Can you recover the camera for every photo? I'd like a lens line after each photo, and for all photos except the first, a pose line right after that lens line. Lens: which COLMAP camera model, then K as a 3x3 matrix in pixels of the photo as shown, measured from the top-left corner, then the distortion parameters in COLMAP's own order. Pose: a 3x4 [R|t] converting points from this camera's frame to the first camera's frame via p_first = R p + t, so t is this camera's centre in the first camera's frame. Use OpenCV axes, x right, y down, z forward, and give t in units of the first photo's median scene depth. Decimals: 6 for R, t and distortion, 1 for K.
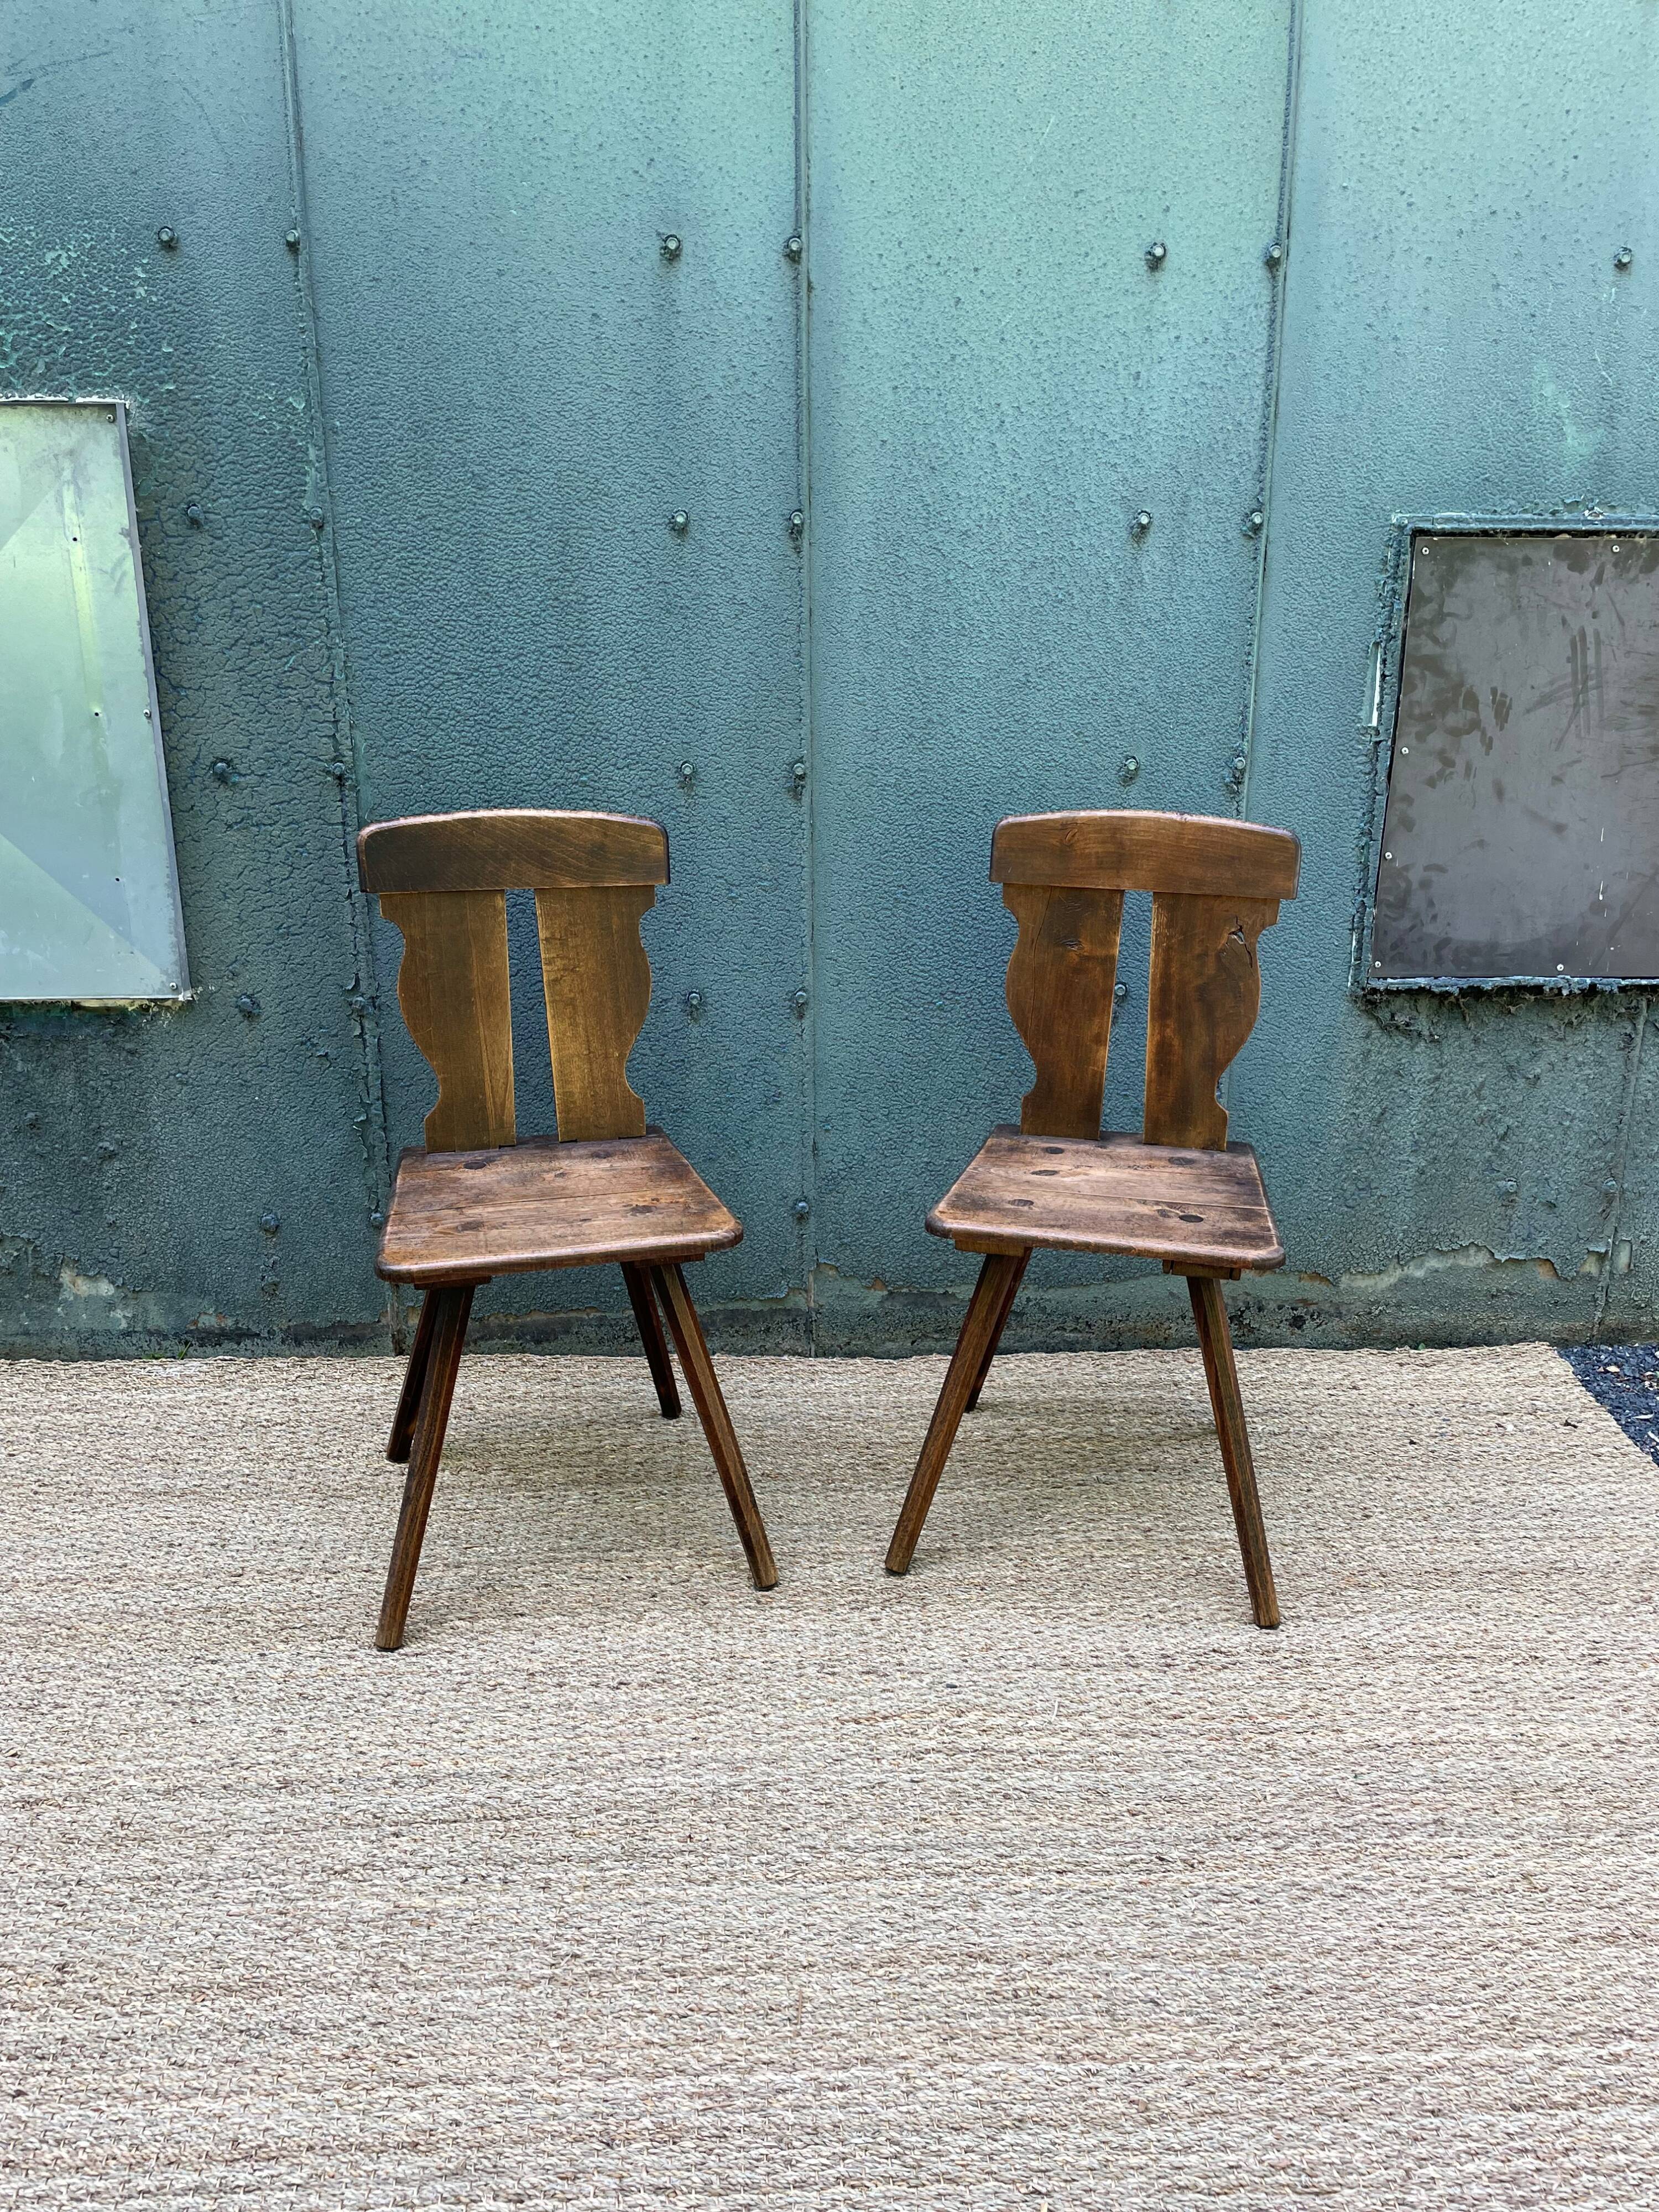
lens RADIAL K [[1697.9, 0, 851.7], [0, 1697.9, 1097.1], [0, 0, 1]] dist [0.081658, -0.119976]
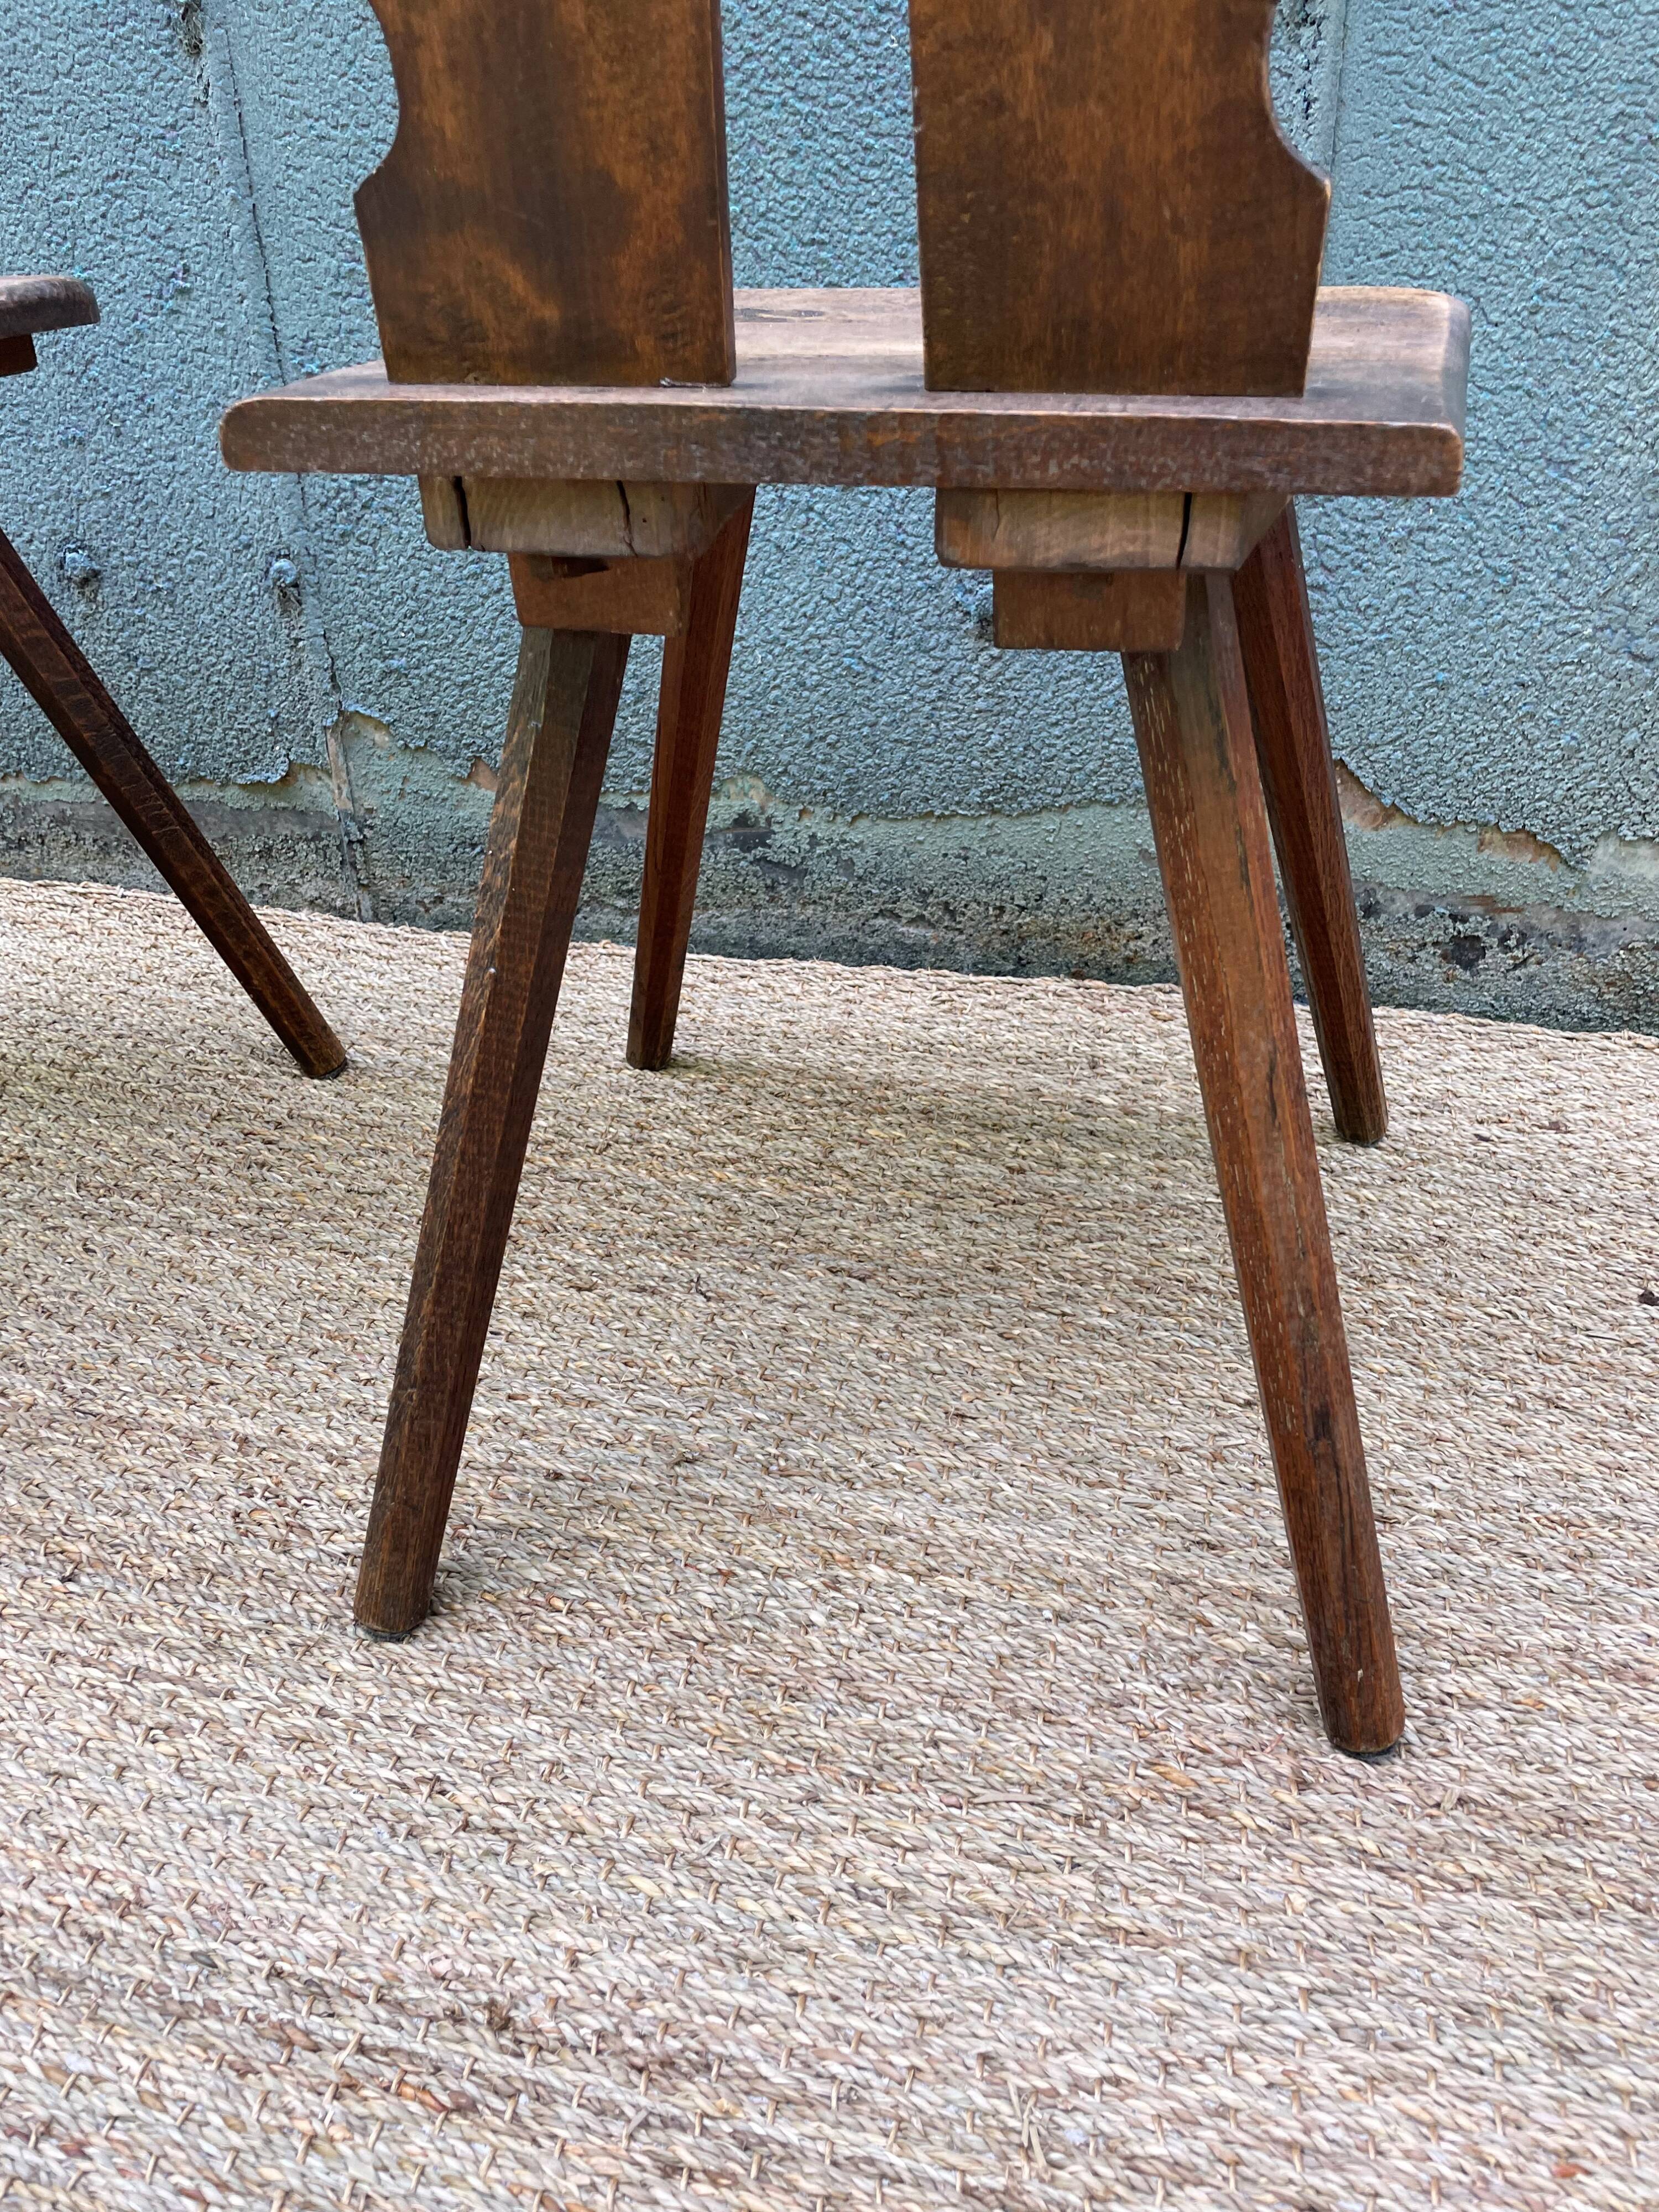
lens RADIAL K [[1698.0, 0, 865.5], [0, 1698.0, 1105.7], [0, 0, 1]] dist [0.077402, -0.112842]
pose [[0.958318, 0.125590, -0.256619, 0.277013], [-0.065369, 0.970760, 0.230979, 0.097723], [0.278124, -0.204577, 0.938507, 0.674850]]
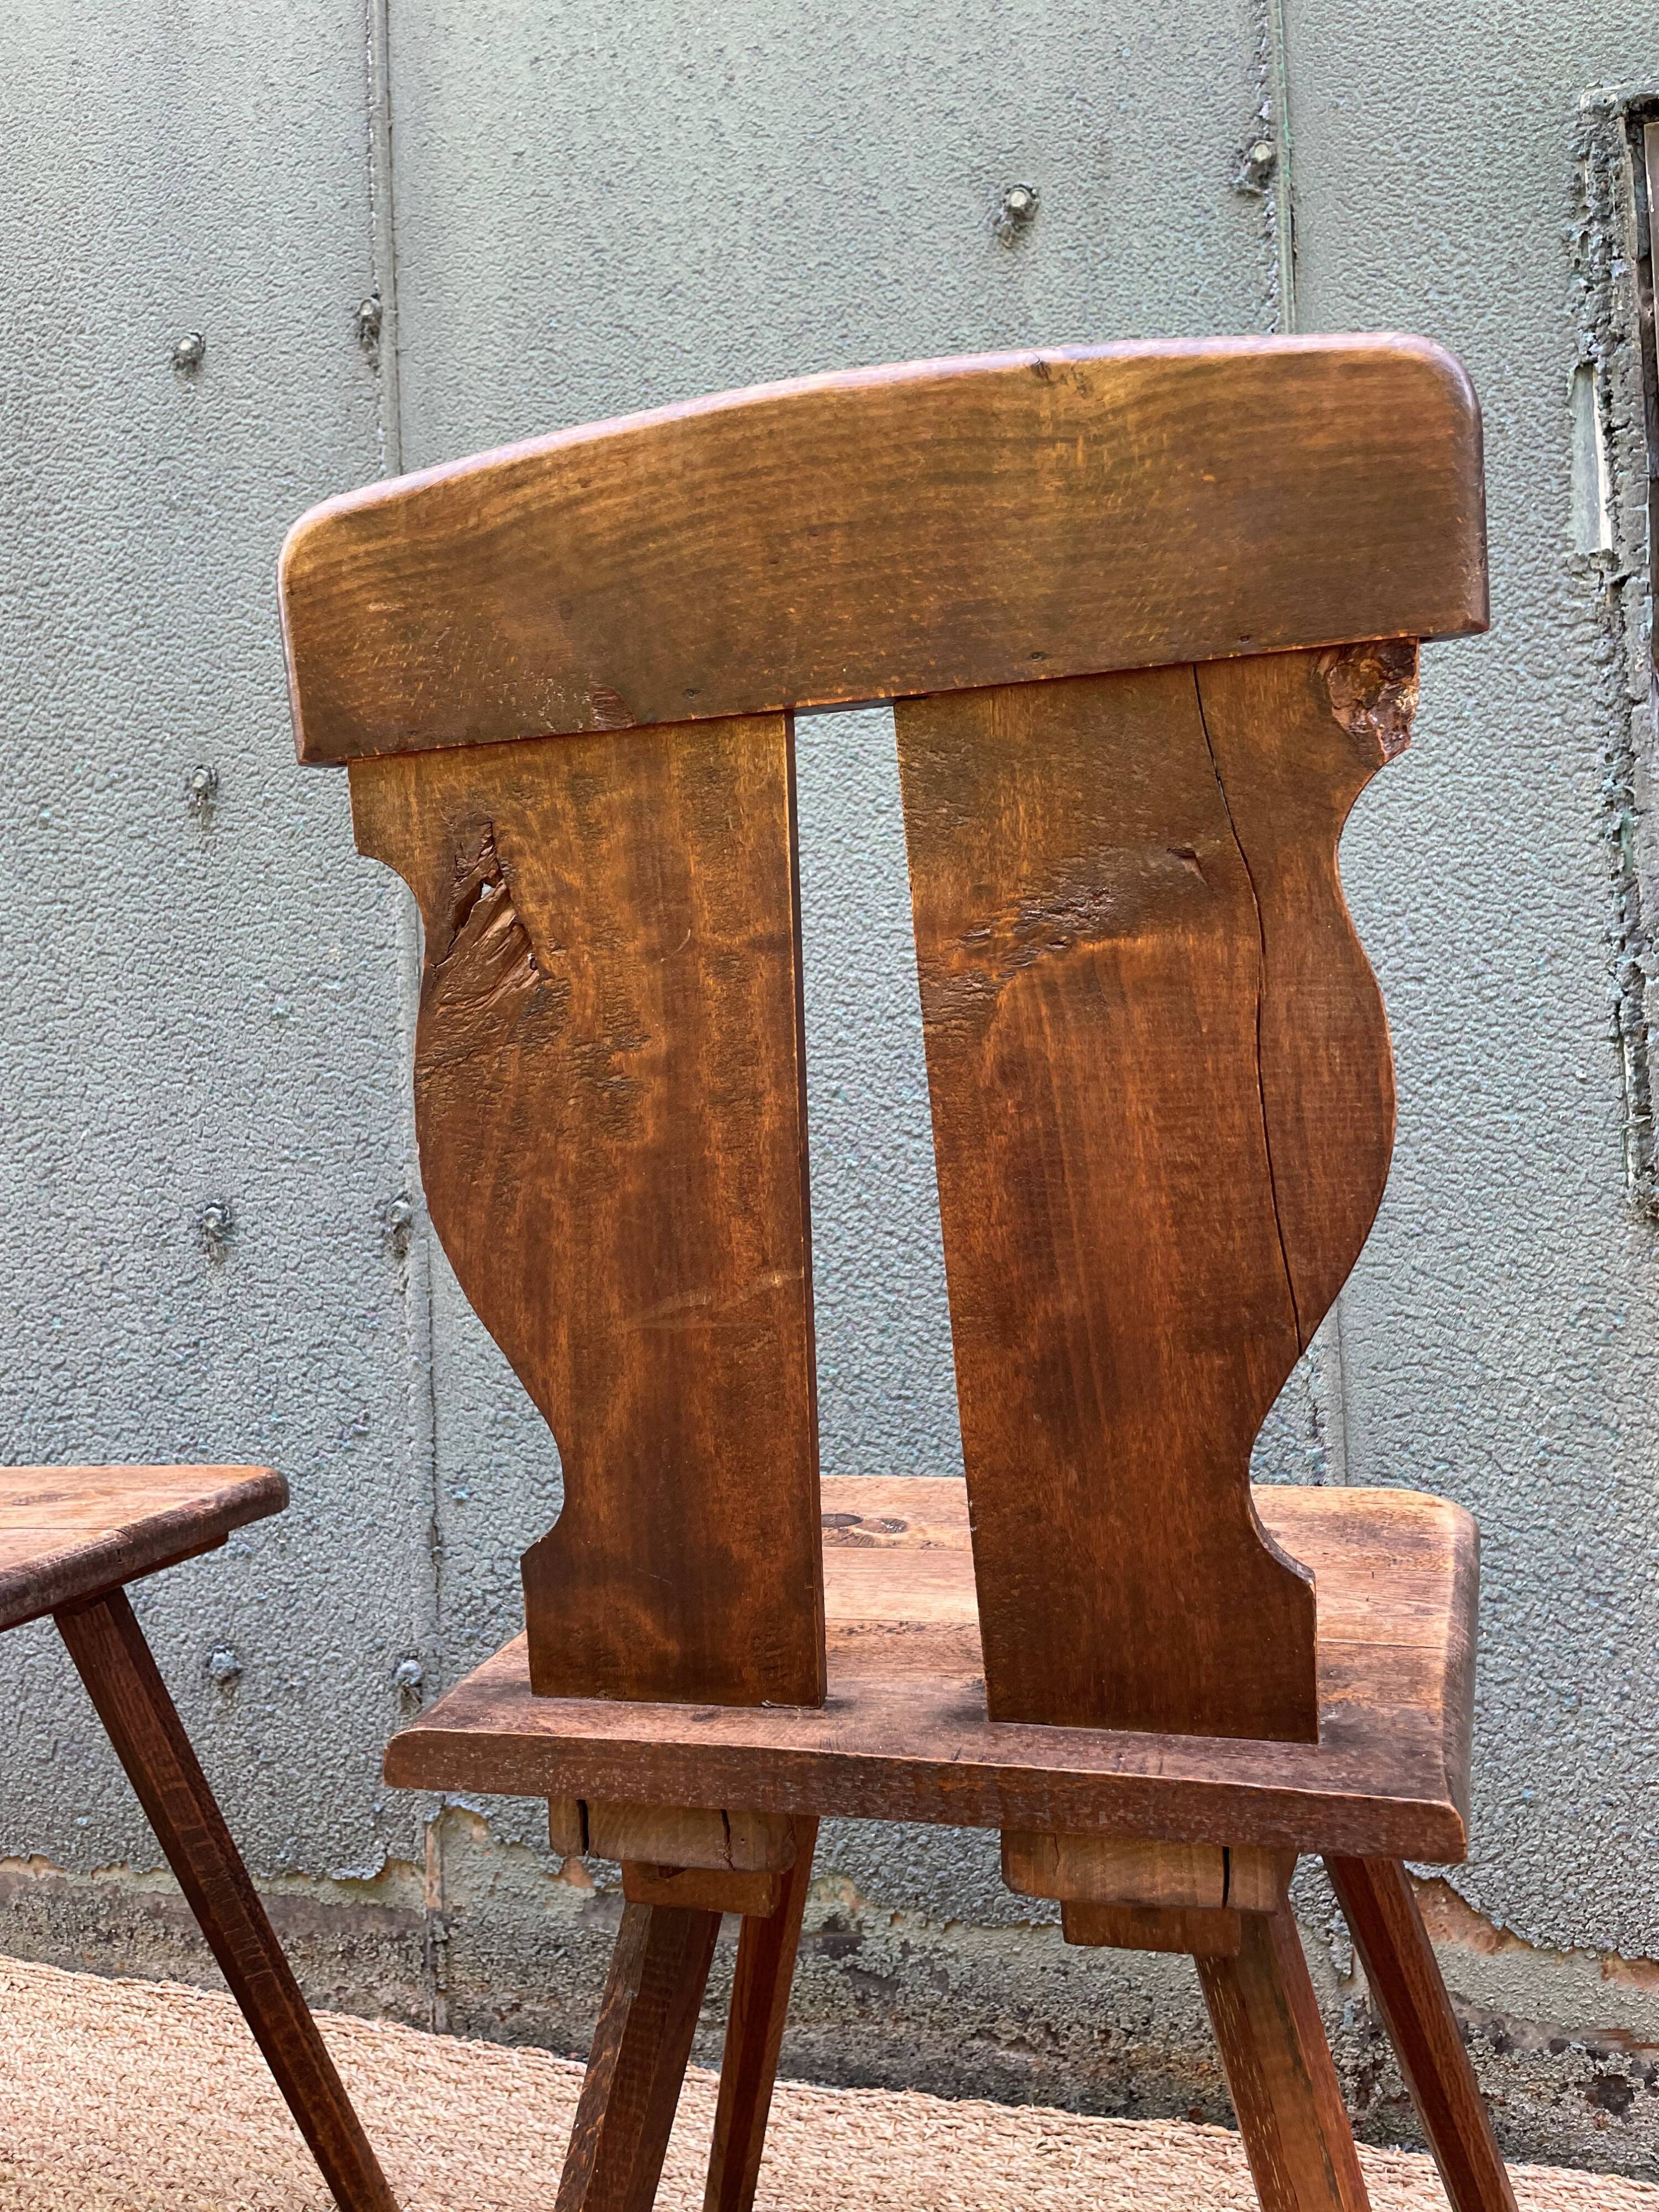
lens RADIAL K [[1698.0, 0, 862.5], [0, 1698.0, 1073.7], [0, 0, 1]] dist [0.077402, -0.112842]
pose [[0.941107, -0.046520, -0.334894, 0.288015], [-0.056836, 0.954628, -0.292328, 0.043540], [0.333298, 0.294146, 0.895763, 0.640878]]
